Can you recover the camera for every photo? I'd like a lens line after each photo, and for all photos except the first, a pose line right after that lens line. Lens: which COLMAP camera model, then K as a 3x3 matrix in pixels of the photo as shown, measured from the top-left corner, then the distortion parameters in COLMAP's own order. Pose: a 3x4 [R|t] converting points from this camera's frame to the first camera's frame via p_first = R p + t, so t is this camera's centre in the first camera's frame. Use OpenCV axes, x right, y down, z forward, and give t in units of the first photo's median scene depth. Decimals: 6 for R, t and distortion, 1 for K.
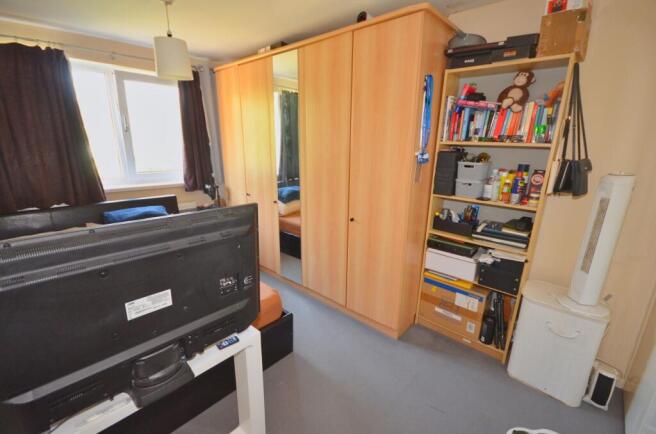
lens RADIAL K [[287.5, 0, 332.4], [0, 287.5, 219.6], [0, 0, 1]] dist [0.000259, 0.000054]
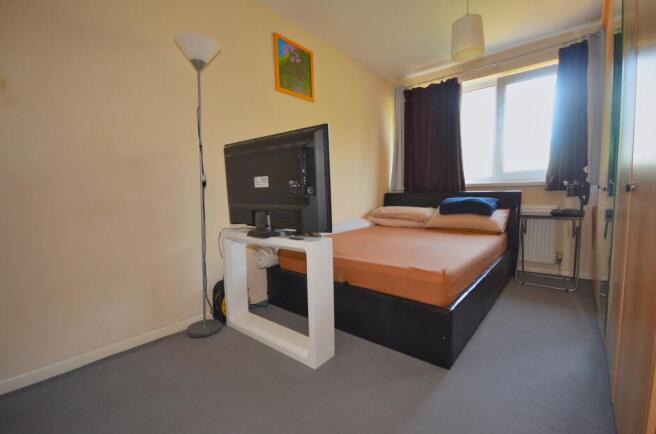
lens RADIAL K [[287.5, 0, 332.4], [0, 287.5, 219.6], [0, 0, 1]] dist [0.000259, 0.000054]
pose [[0.043044, 0.075869, -0.996188, 0.417299], [-0.238546, 0.969053, 0.063495, 0.106243], [0.970177, 0.234903, 0.059811, 0.485392]]
